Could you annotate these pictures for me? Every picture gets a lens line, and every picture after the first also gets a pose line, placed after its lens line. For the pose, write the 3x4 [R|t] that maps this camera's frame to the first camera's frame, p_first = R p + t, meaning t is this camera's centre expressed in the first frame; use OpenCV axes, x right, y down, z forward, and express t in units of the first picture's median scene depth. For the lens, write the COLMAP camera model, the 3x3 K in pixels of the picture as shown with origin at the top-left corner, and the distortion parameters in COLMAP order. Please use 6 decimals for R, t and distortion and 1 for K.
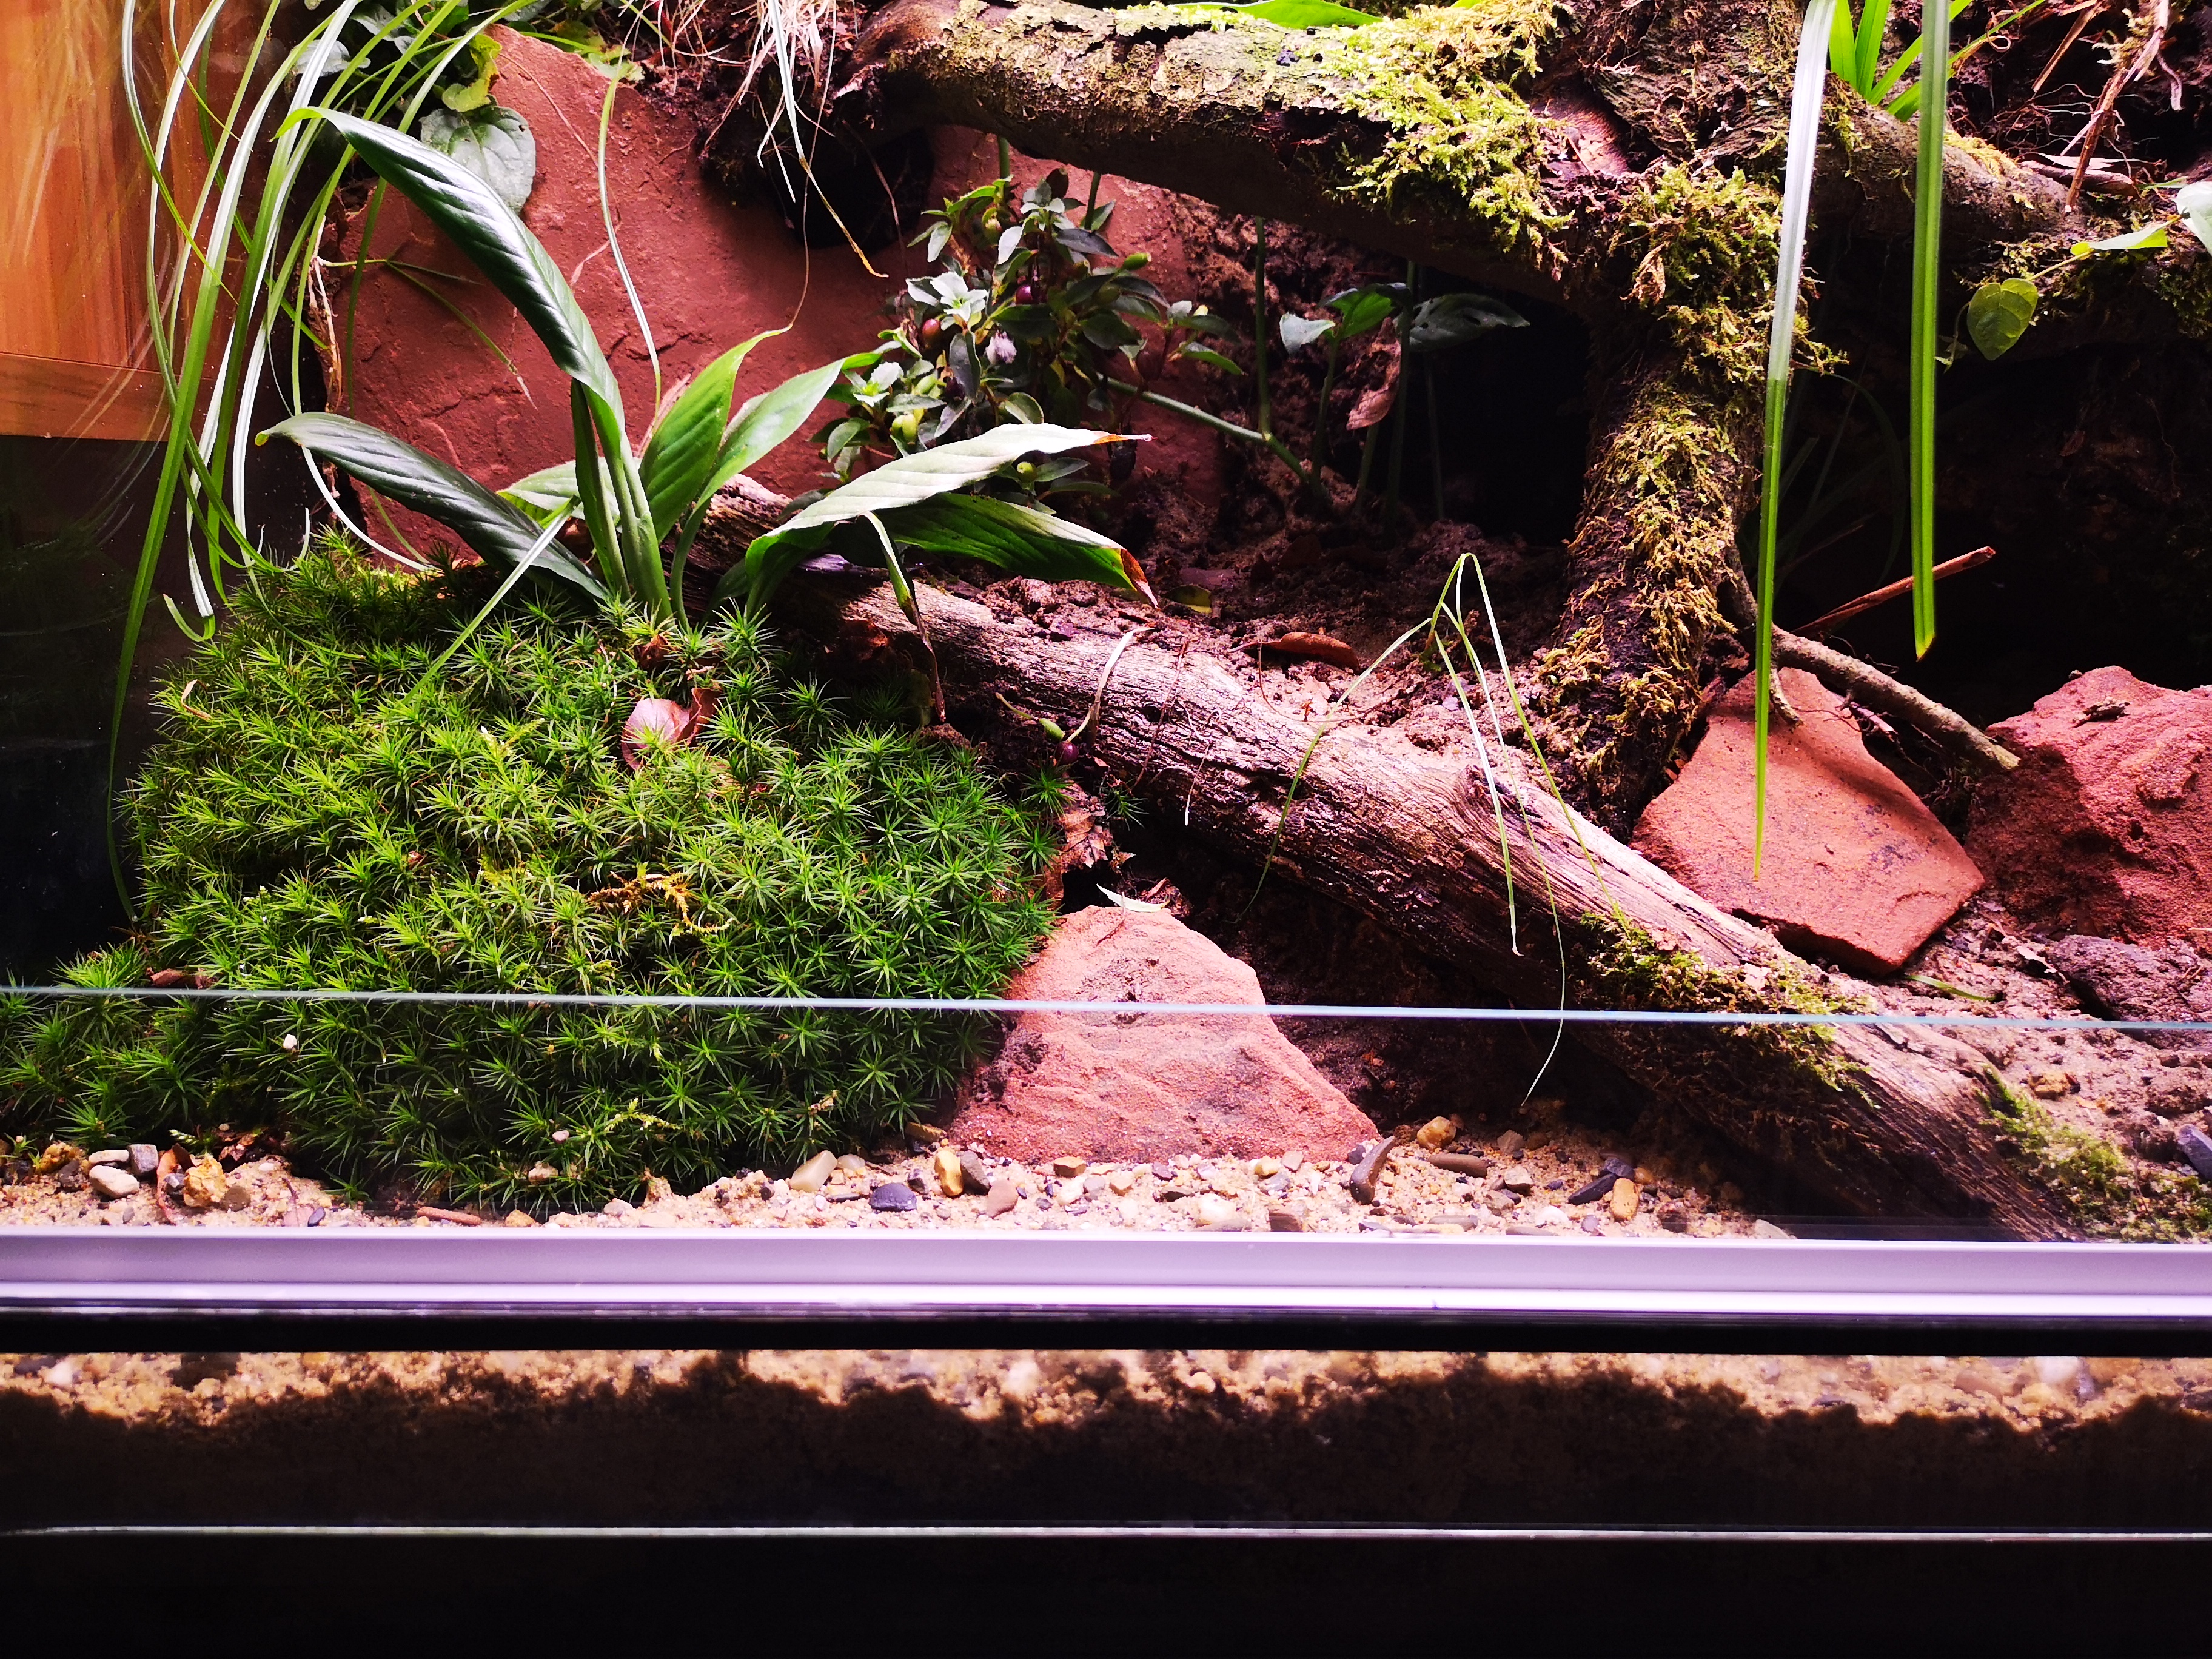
lens RADIAL K [[1708.9, 0, 1080.2], [0, 1708.9, 833.5], [0, 0, 1]] dist [0.006288, 0.004610]
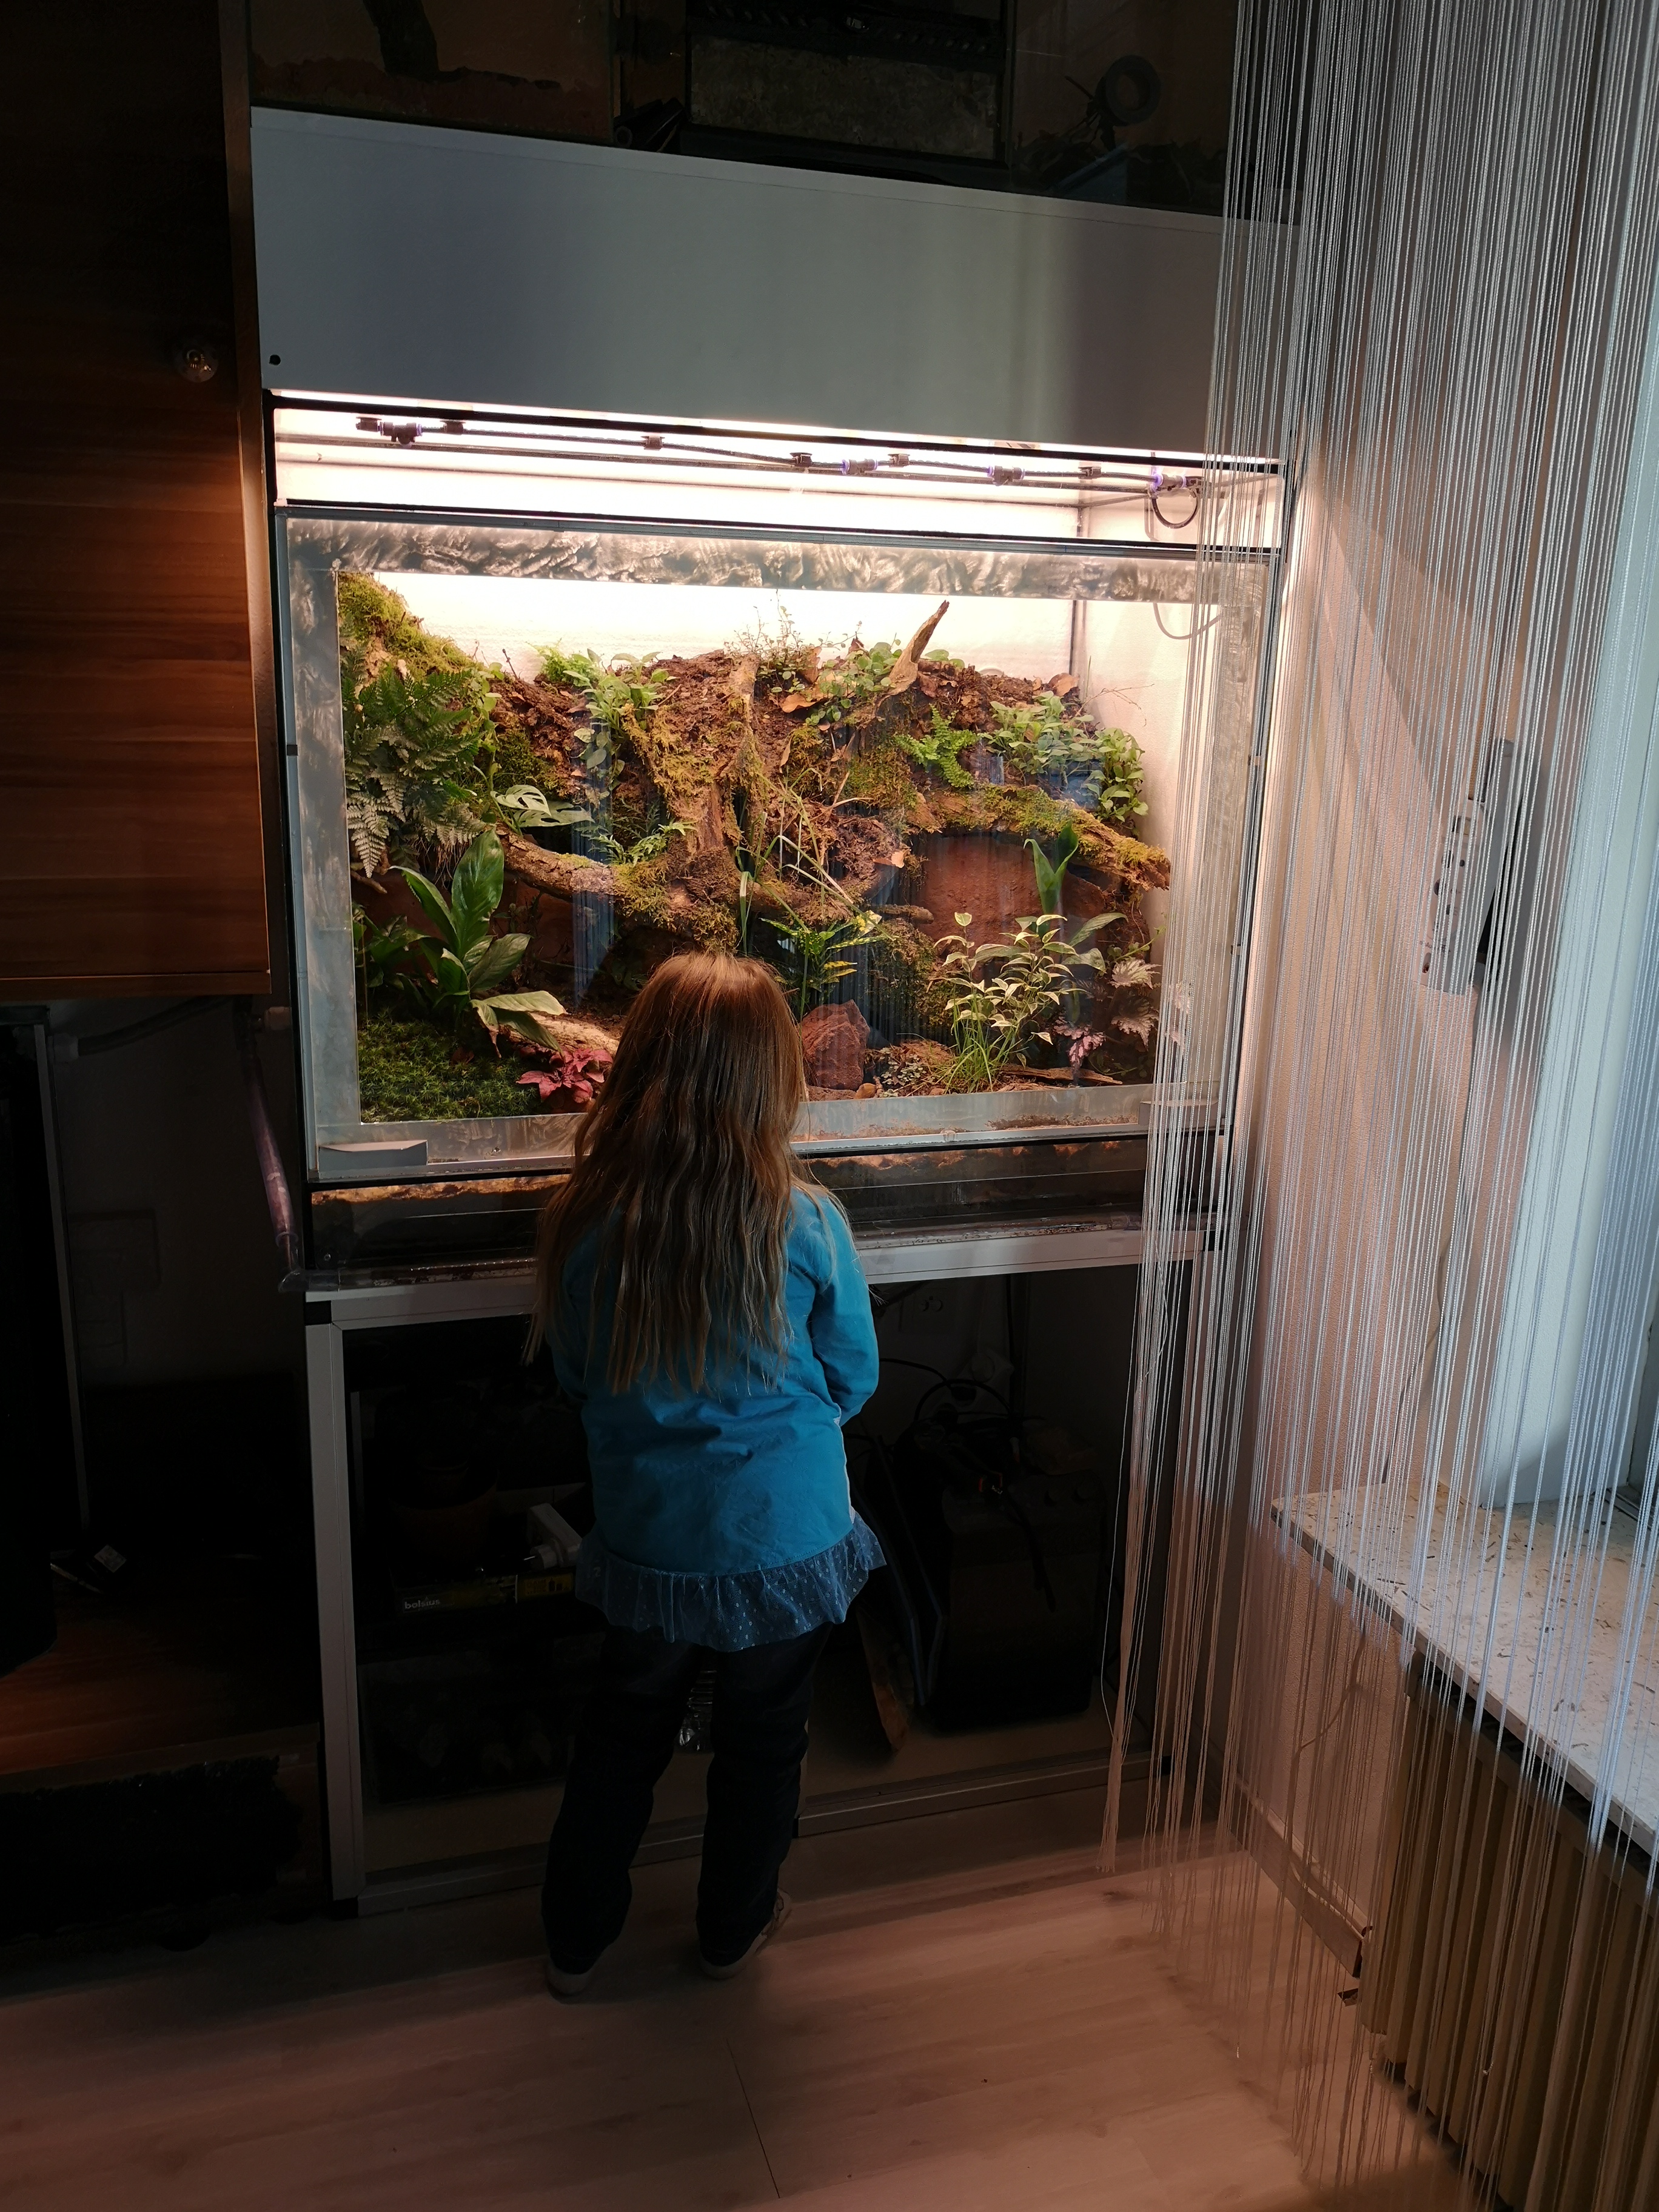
lens RADIAL K [[1744.0, 0, 836.9], [0, 1744.0, 1117.4], [0, 0, 1]] dist [0.094513, -0.210906]
pose [[0.963926, -0.069237, 0.257008, -0.446948], [0.053657, 0.996299, 0.067156, -0.143694], [-0.260707, -0.050943, 0.964073, -3.141697]]
